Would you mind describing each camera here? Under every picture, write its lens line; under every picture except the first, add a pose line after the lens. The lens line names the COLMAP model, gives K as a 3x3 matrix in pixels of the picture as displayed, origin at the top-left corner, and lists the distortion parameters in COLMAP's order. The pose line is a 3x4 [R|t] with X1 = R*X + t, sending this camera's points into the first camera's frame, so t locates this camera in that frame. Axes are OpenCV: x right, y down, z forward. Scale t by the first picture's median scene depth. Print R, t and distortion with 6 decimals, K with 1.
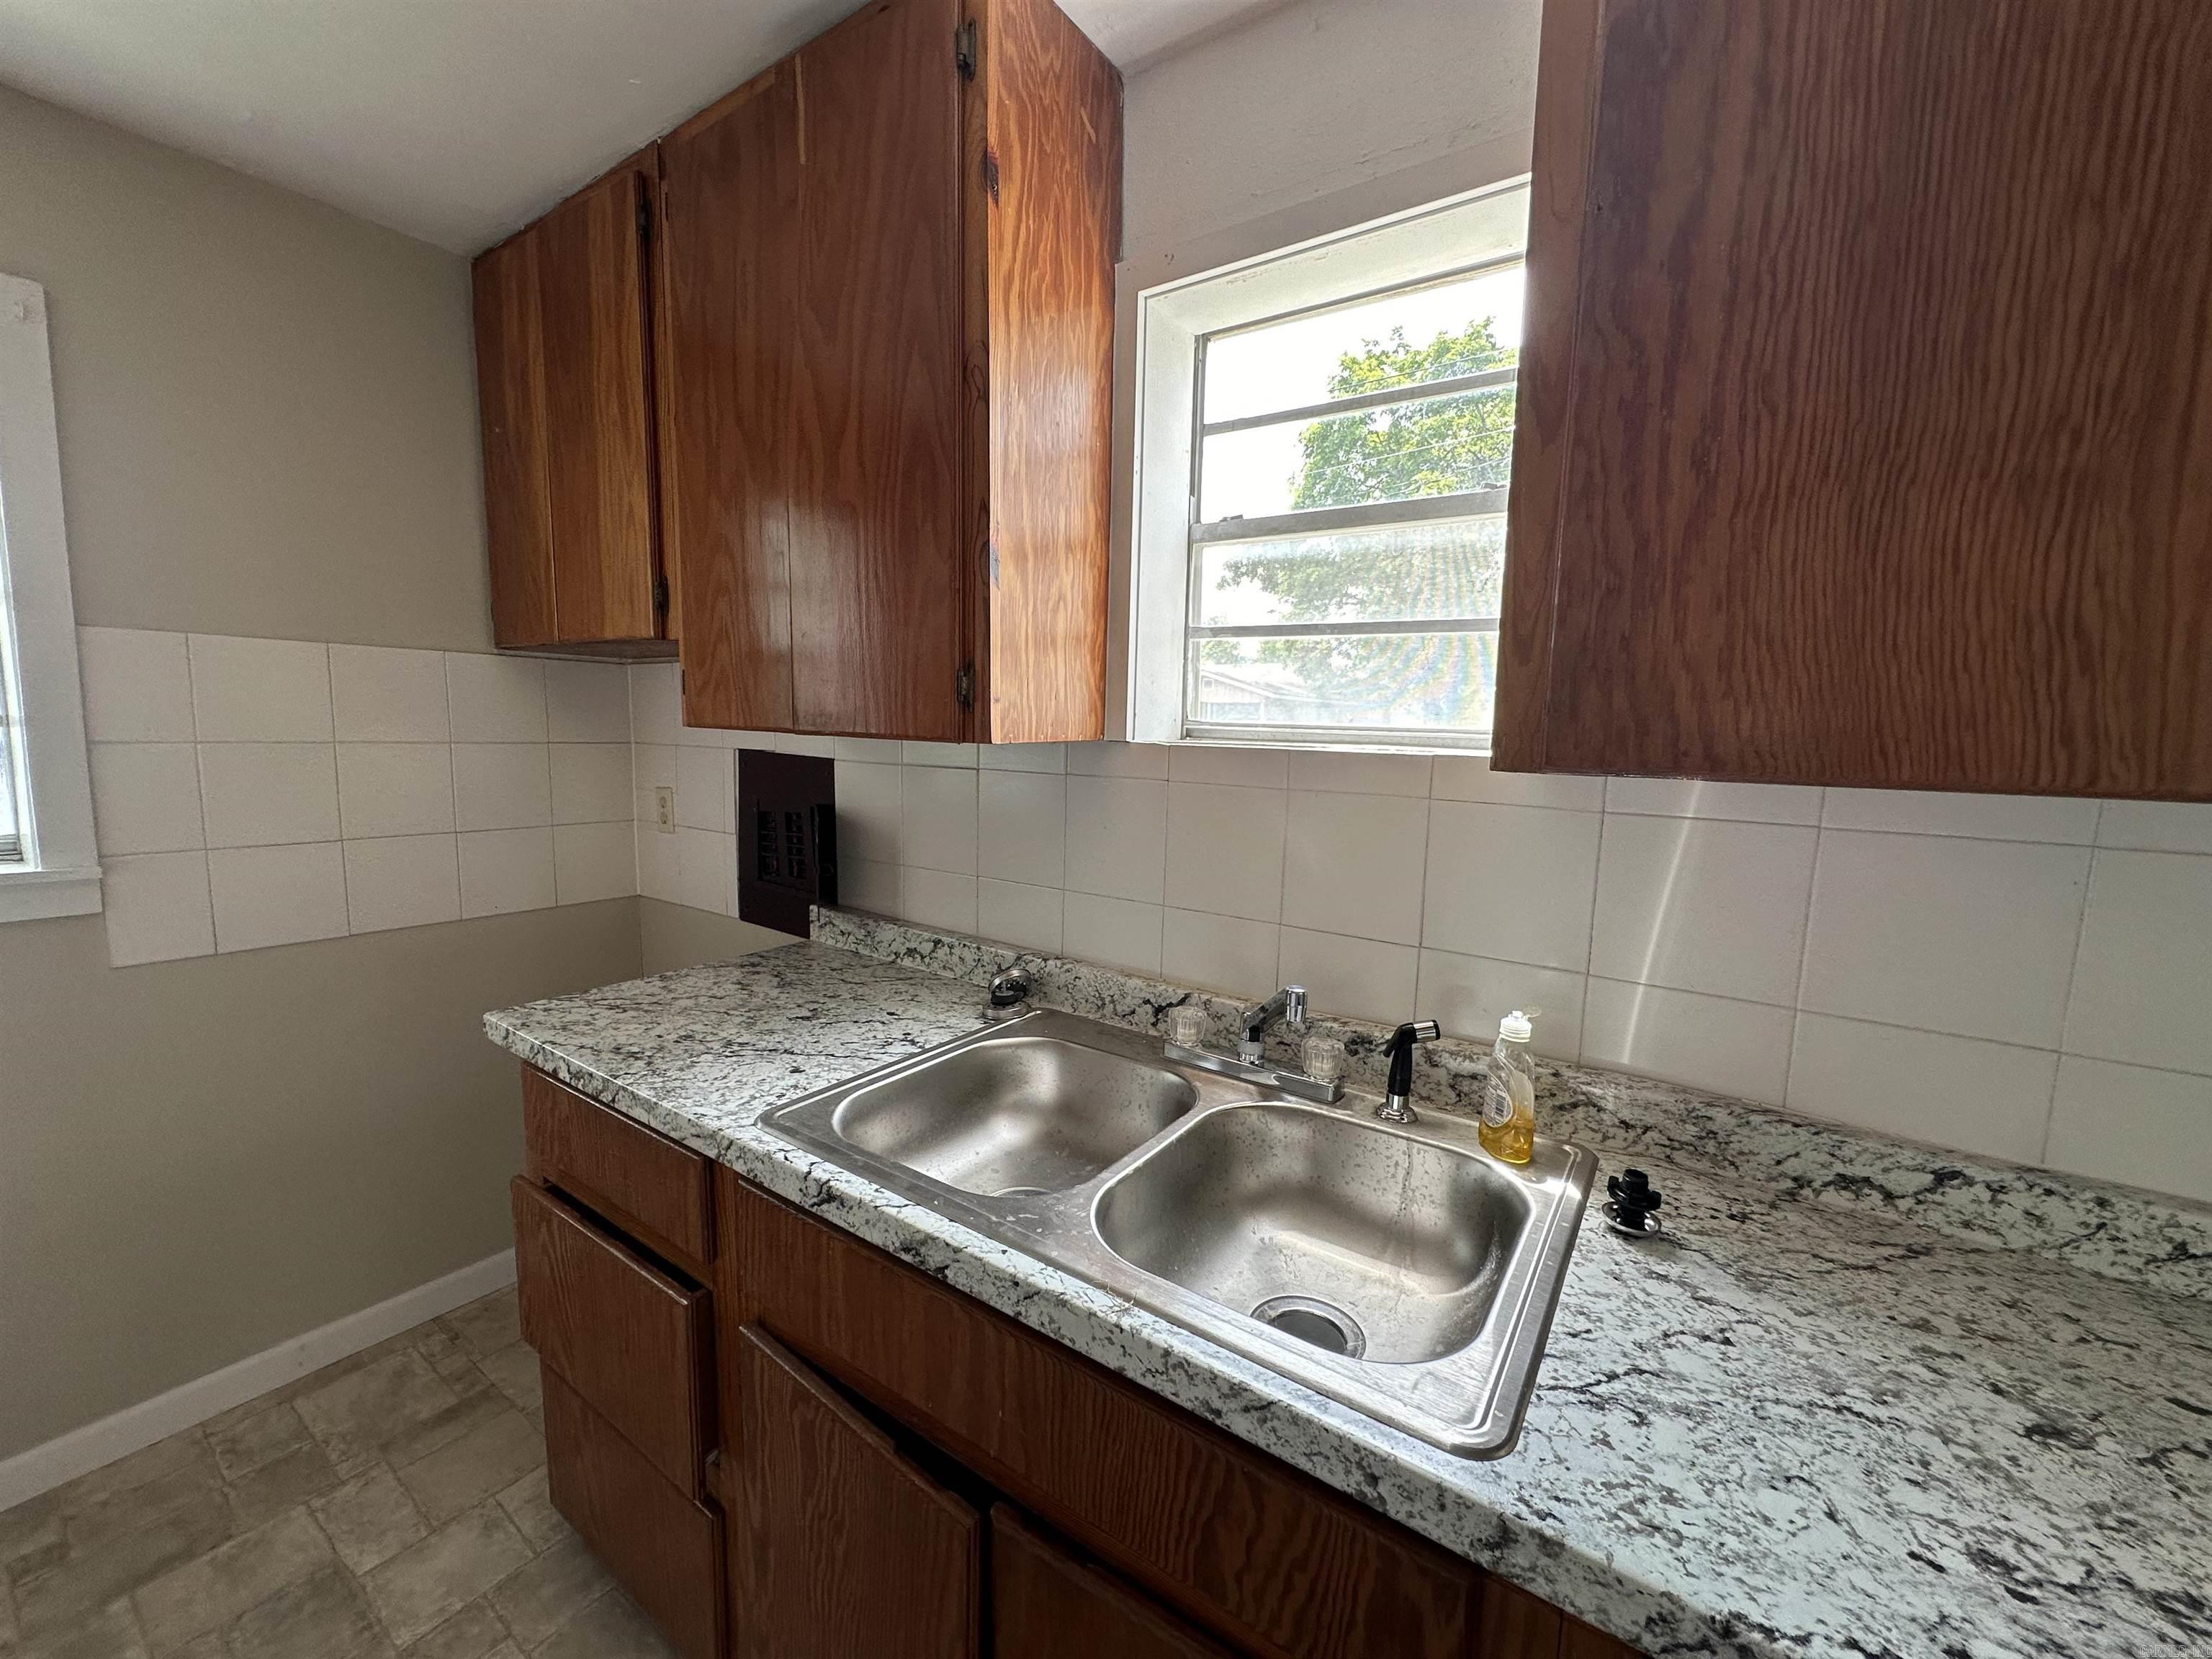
lens RADIAL K [[883.2, 0, 1094.0], [0, 883.2, 821.8], [0, 0, 1]] dist [-0.004721, 0.001083]
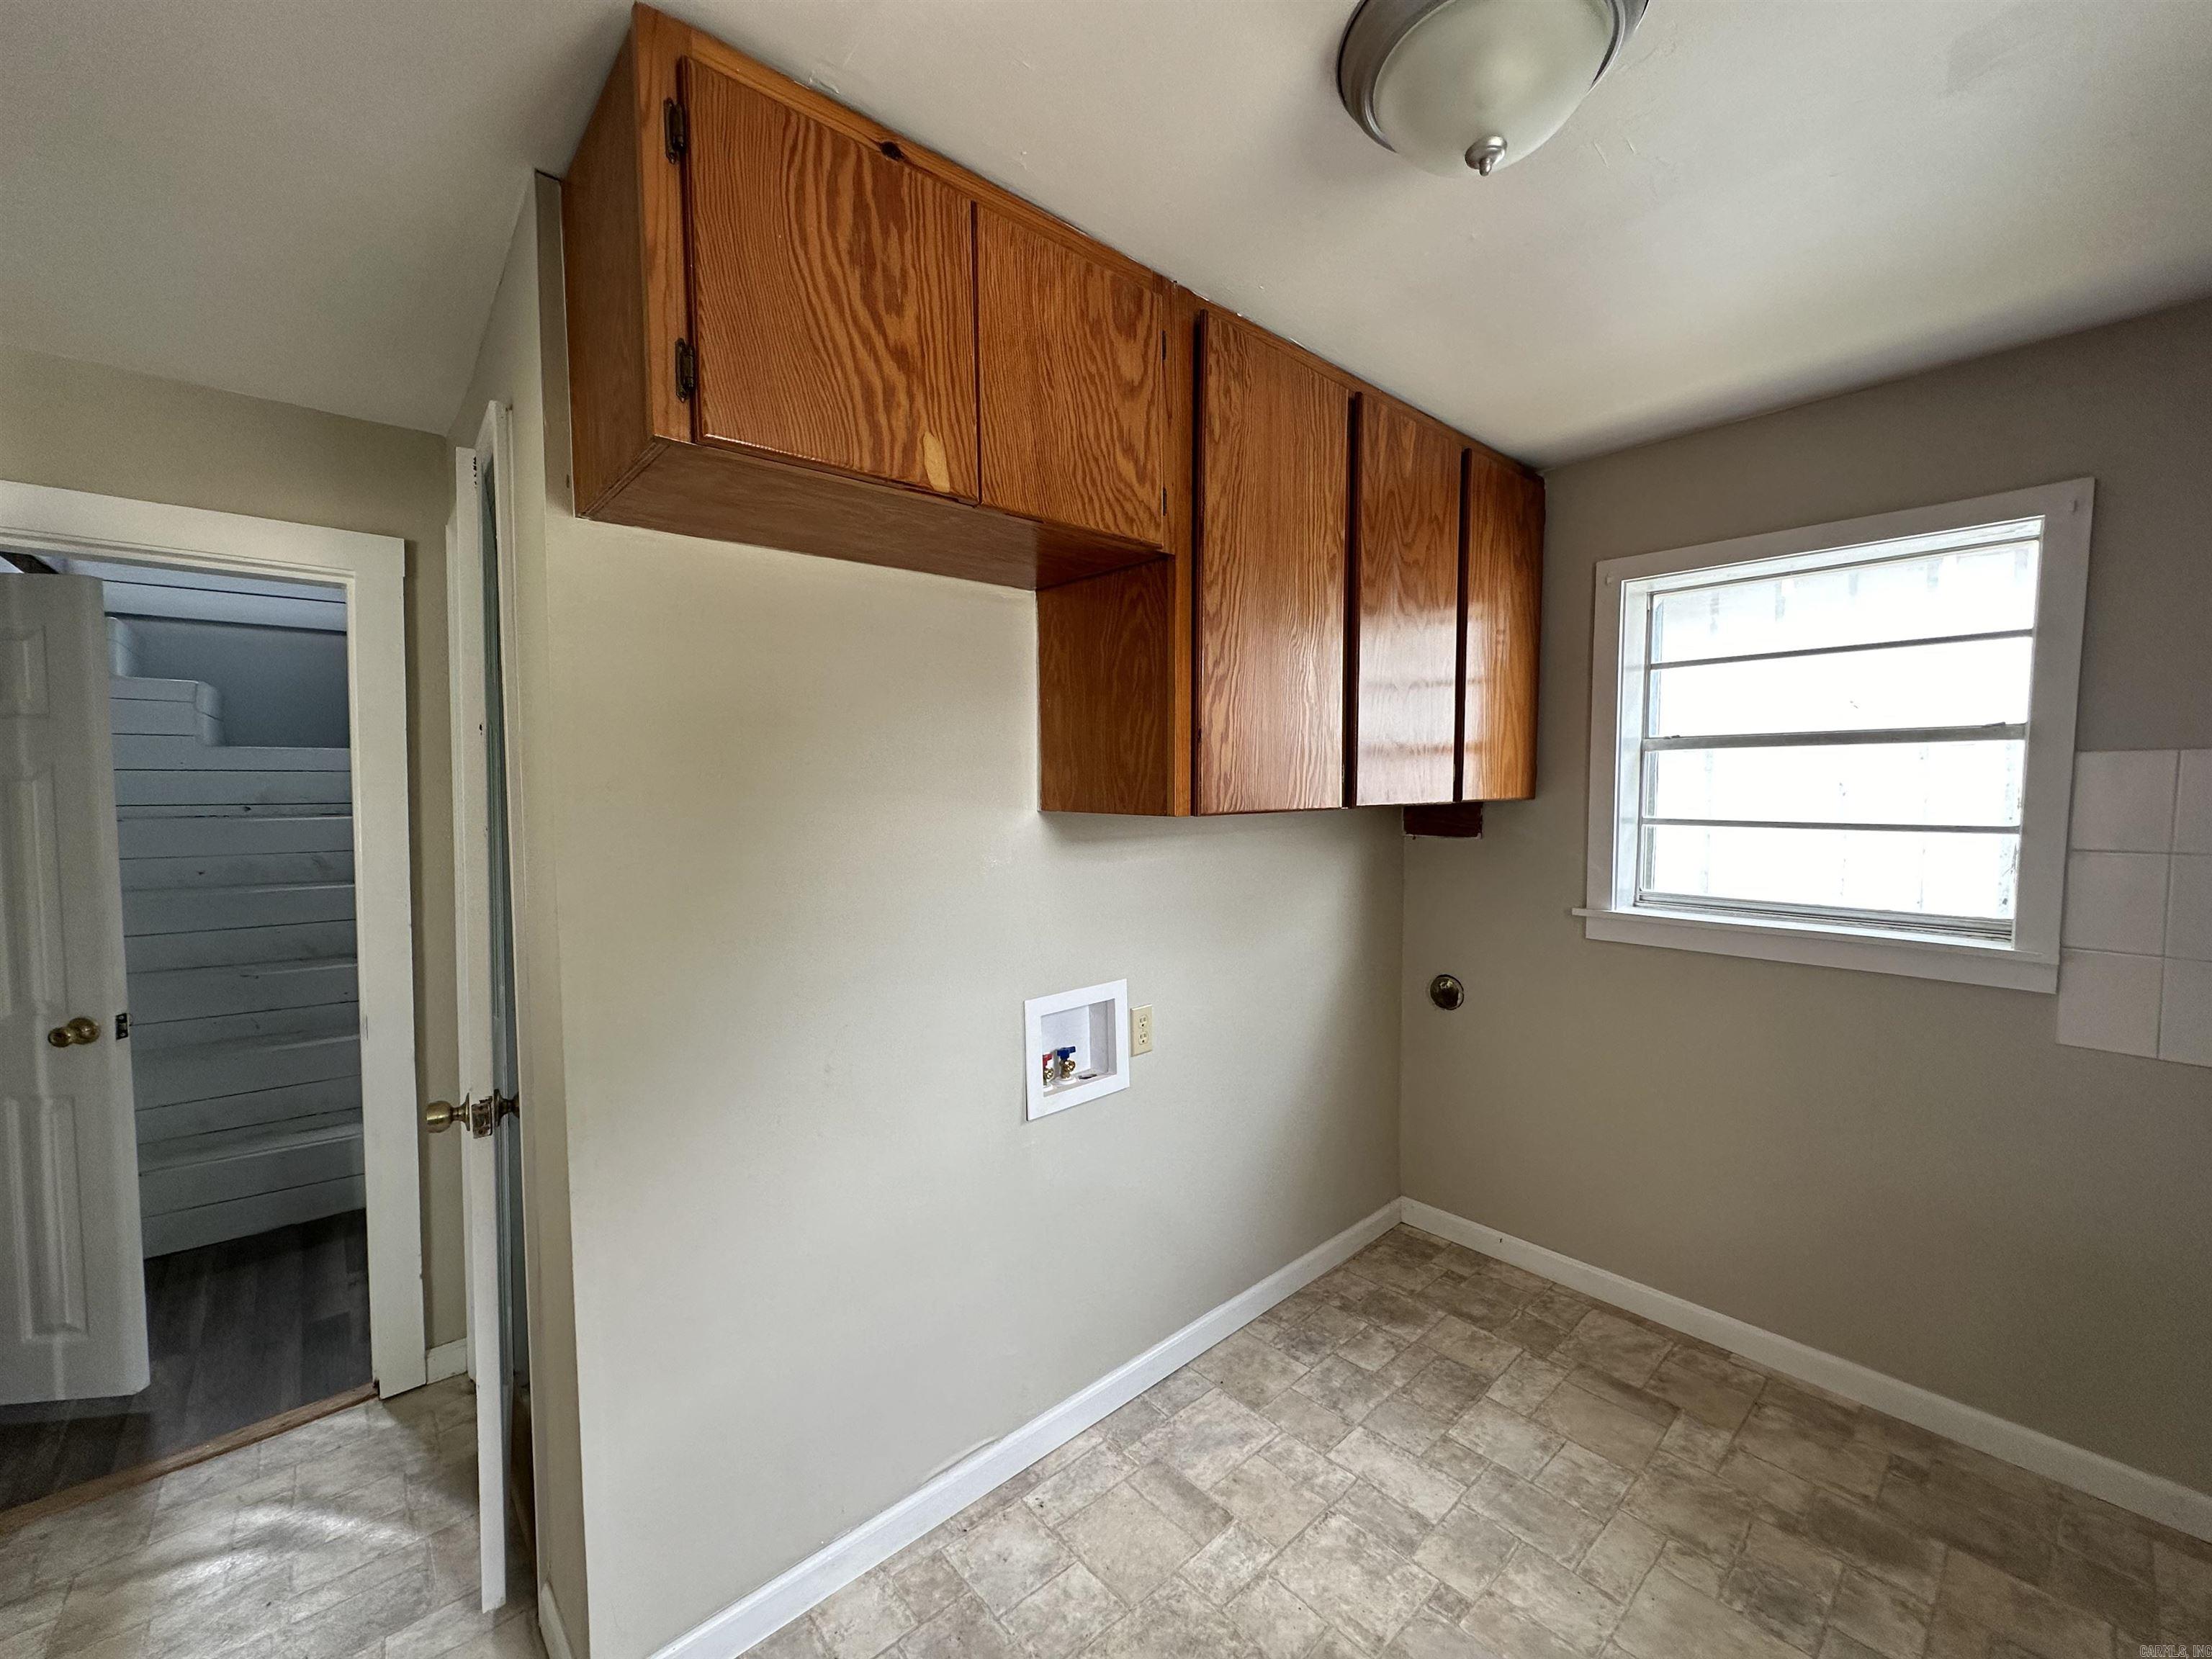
lens RADIAL K [[883.2, 0, 1114.0], [0, 883.2, 841.1], [0, 0, 1]] dist [-0.004721, 0.001083]
pose [[-0.223537, 0.037727, -0.973965, 0.295498], [-0.114147, 0.991361, 0.064599, -0.034259], [0.967988, 0.125616, -0.217299, 0.021760]]
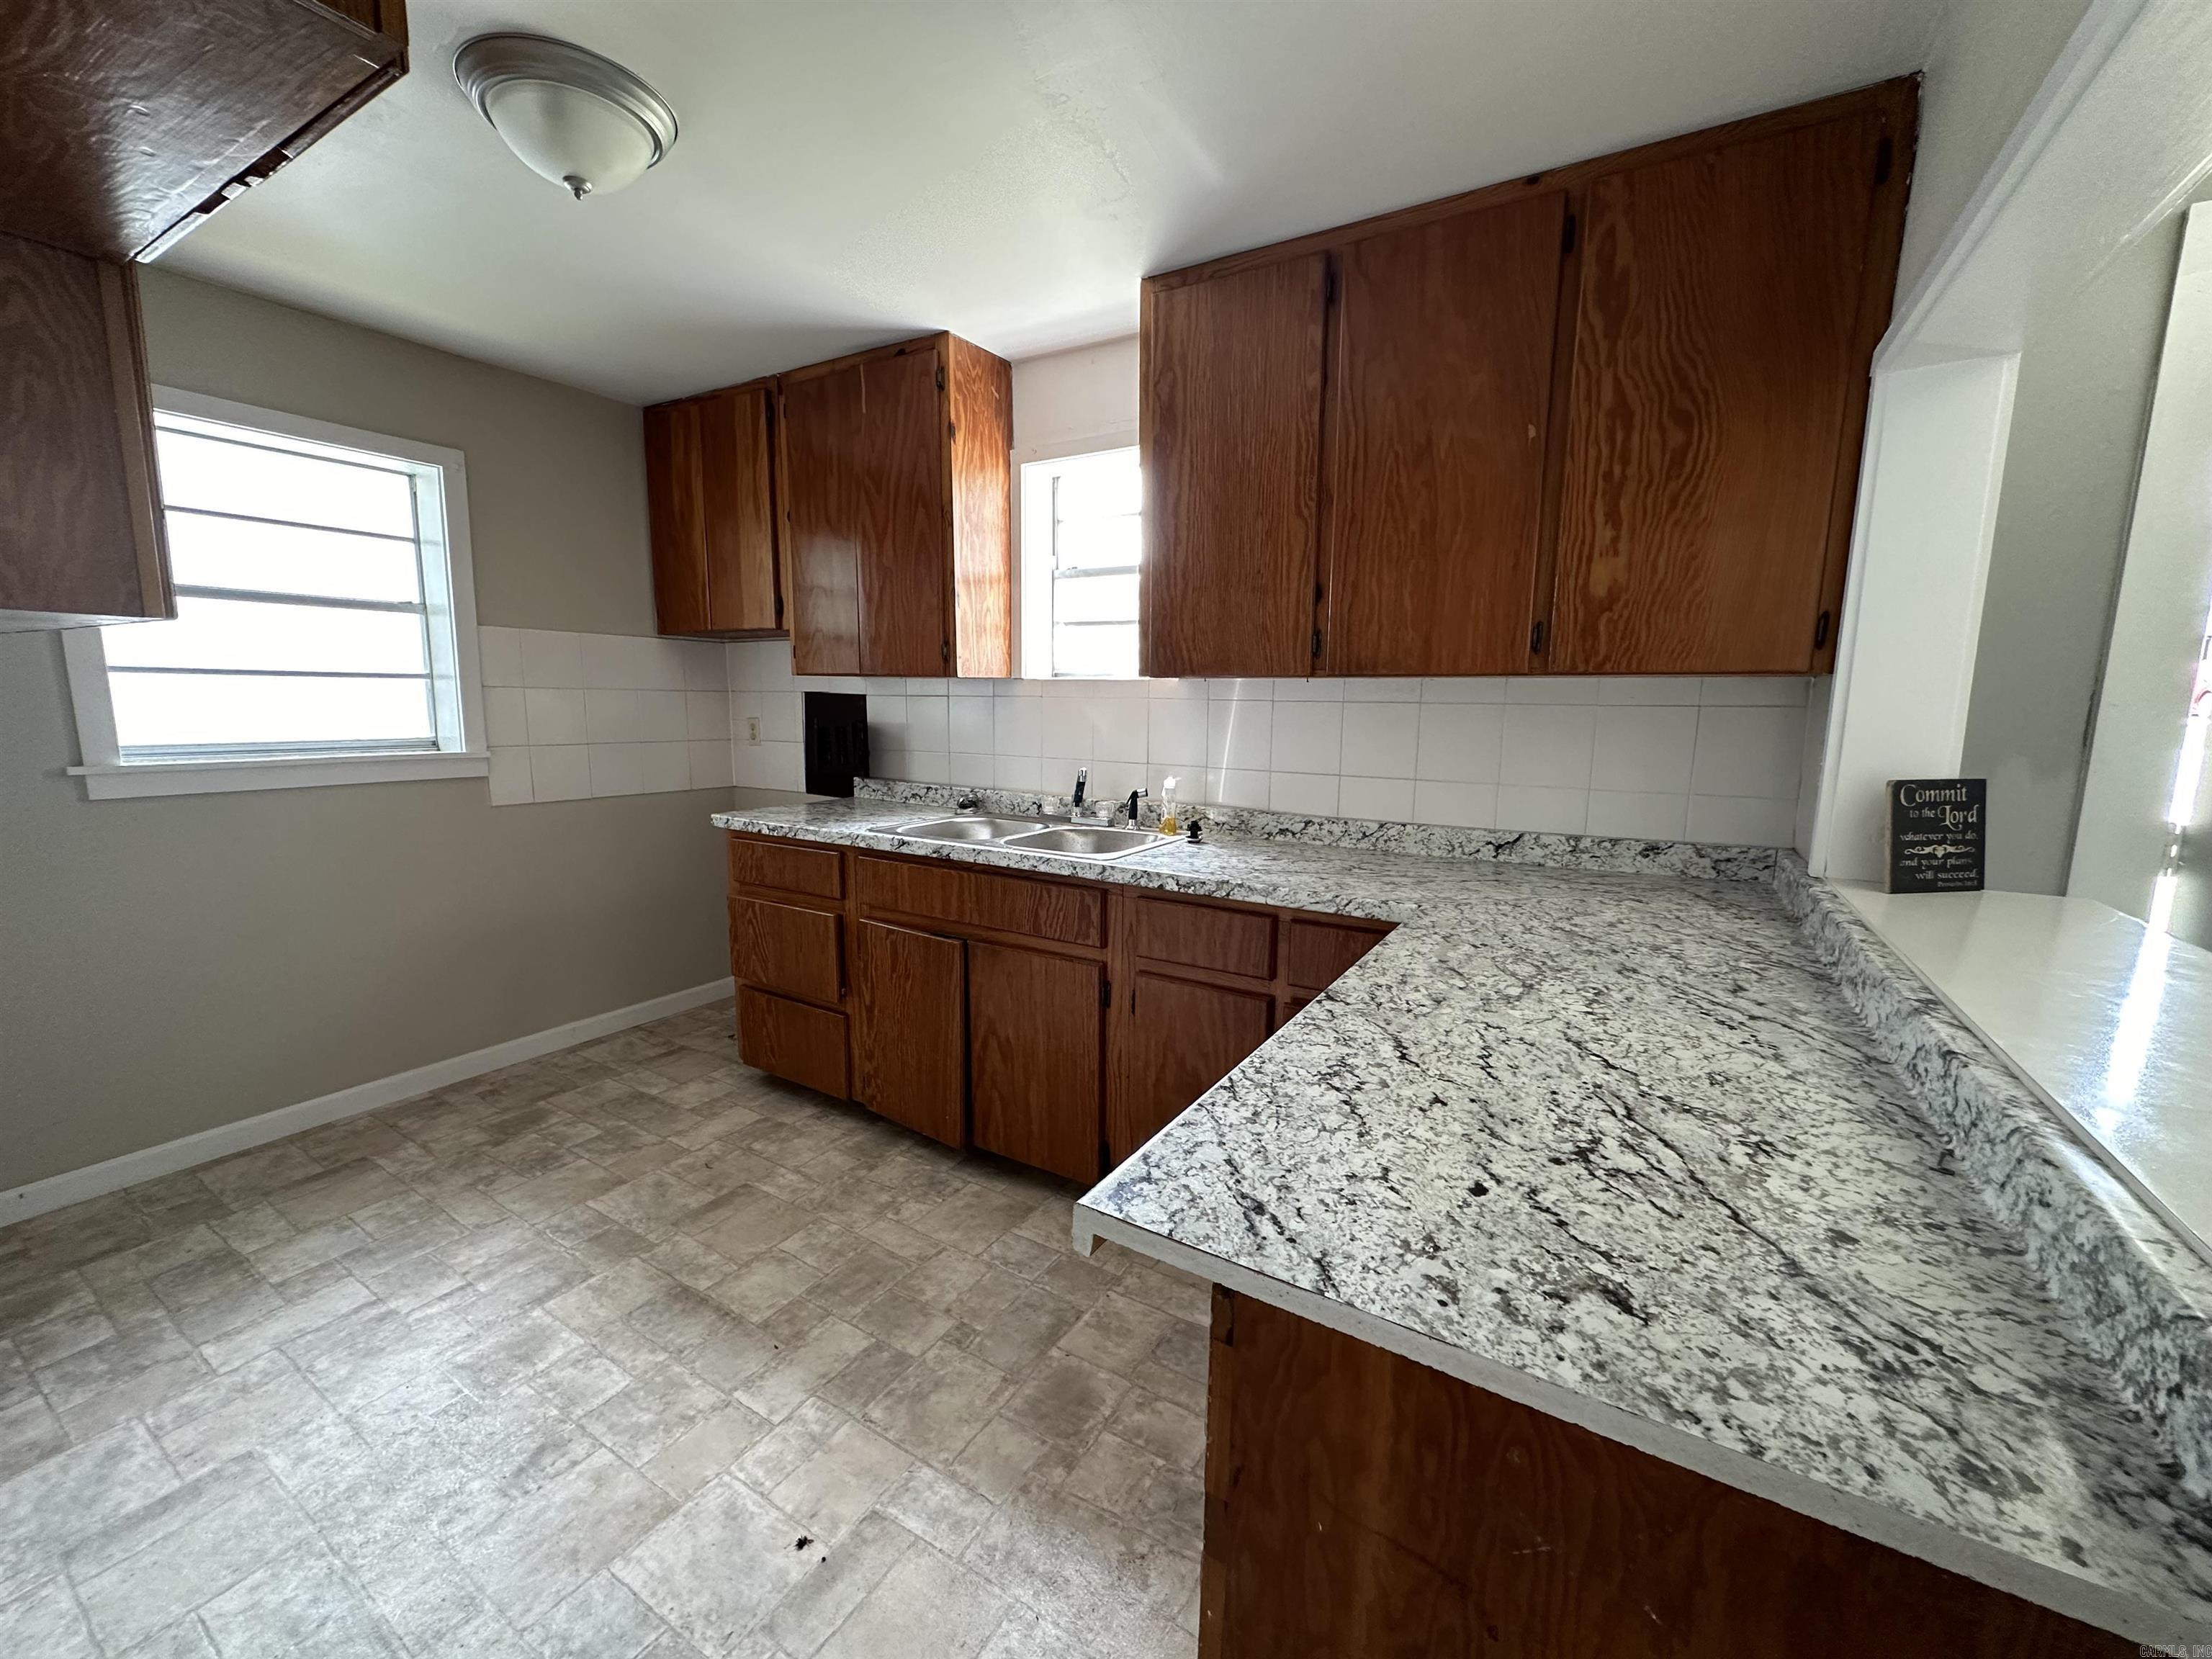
lens RADIAL K [[883.2, 0, 1098.8], [0, 883.2, 829.7], [0, 0, 1]] dist [-0.004721, 0.001083]
pose [[0.997877, -0.021087, 0.061617, 0.079029], [0.018785, 0.999113, 0.037697, 0.183640], [-0.062357, -0.036460, 0.997388, -1.055577]]
